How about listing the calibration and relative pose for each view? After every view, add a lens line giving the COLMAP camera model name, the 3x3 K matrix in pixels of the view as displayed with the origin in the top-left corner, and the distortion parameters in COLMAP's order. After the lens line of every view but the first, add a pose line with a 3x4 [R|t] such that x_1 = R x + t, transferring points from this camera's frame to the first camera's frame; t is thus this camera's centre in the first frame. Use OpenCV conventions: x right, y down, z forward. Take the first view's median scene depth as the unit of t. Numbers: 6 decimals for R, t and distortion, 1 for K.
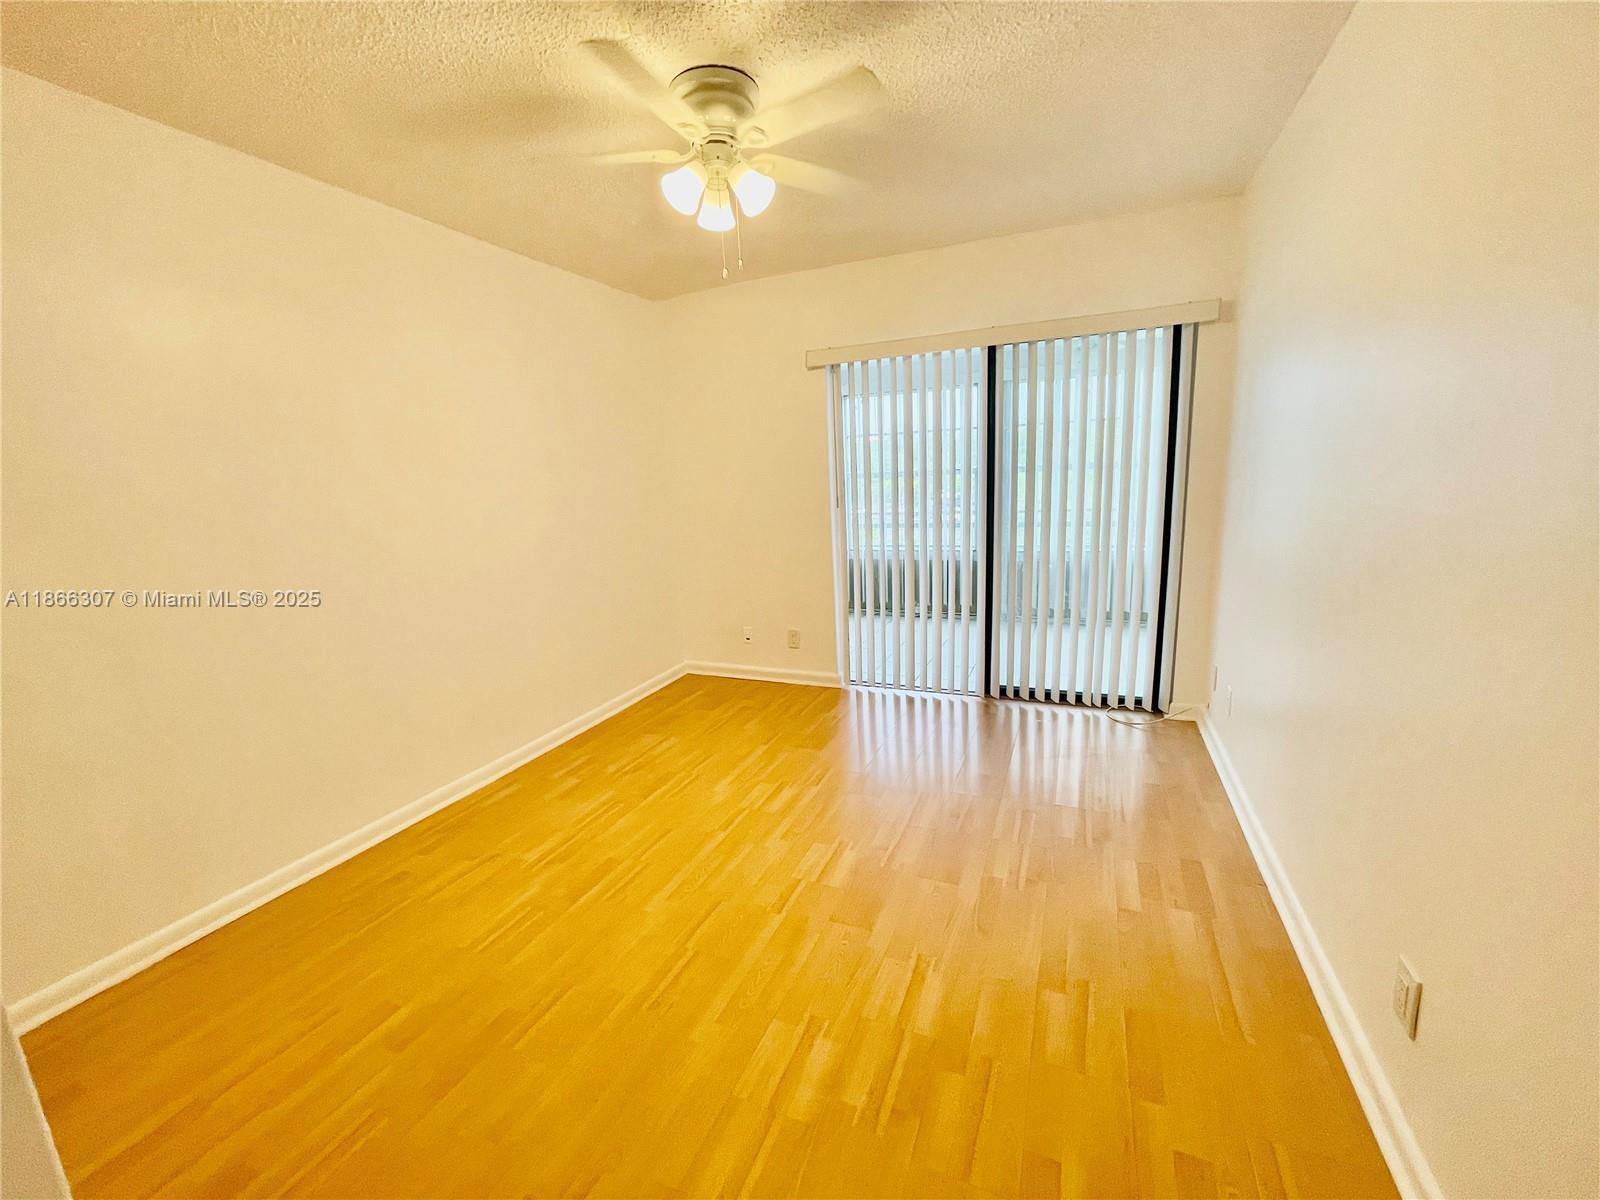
lens RADIAL K [[644.1, 0, 795.8], [0, 644.1, 593.1], [0, 0, 1]] dist [-0.002768, 0.000702]
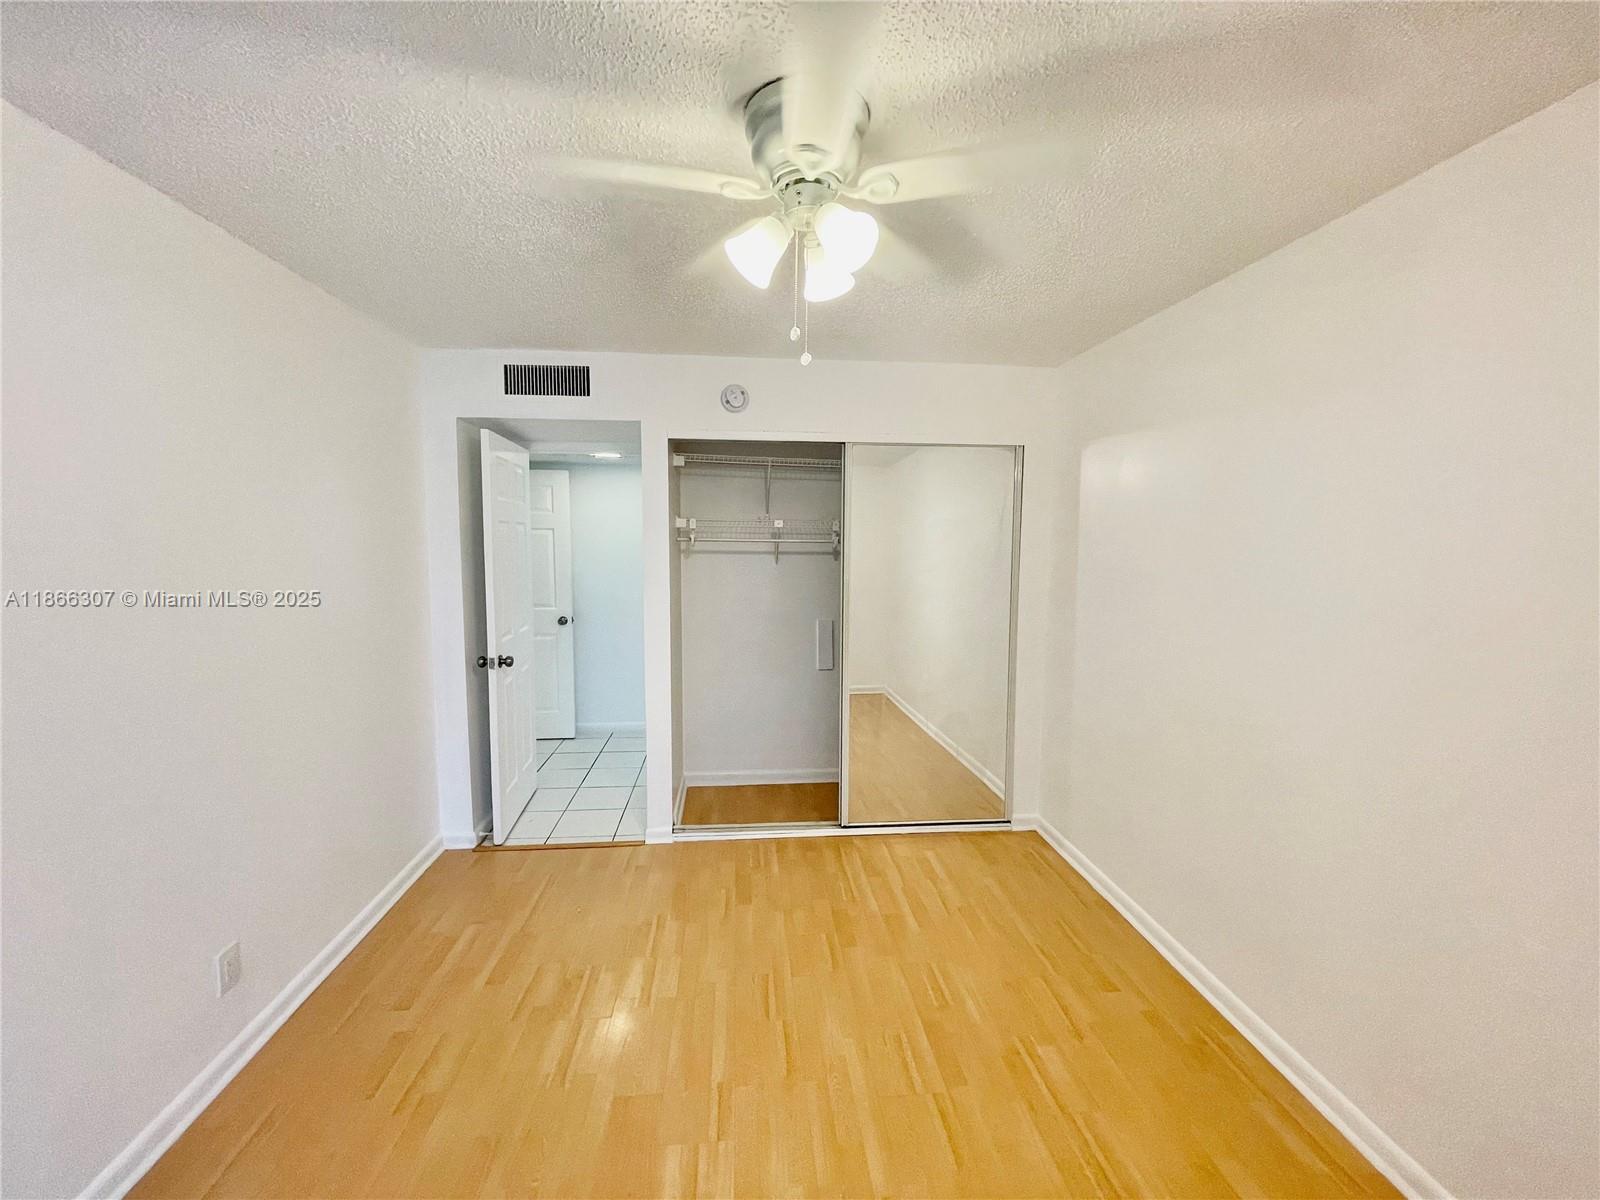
lens RADIAL K [[644.1, 0, 798.9], [0, 644.1, 600.0], [0, 0, 1]] dist [-0.002768, 0.000702]
pose [[-0.872781, 0.088559, -0.480011, 0.238052], [-0.052936, 0.960430, 0.273443, -0.399097], [0.485233, 0.264066, -0.833557, 1.529975]]
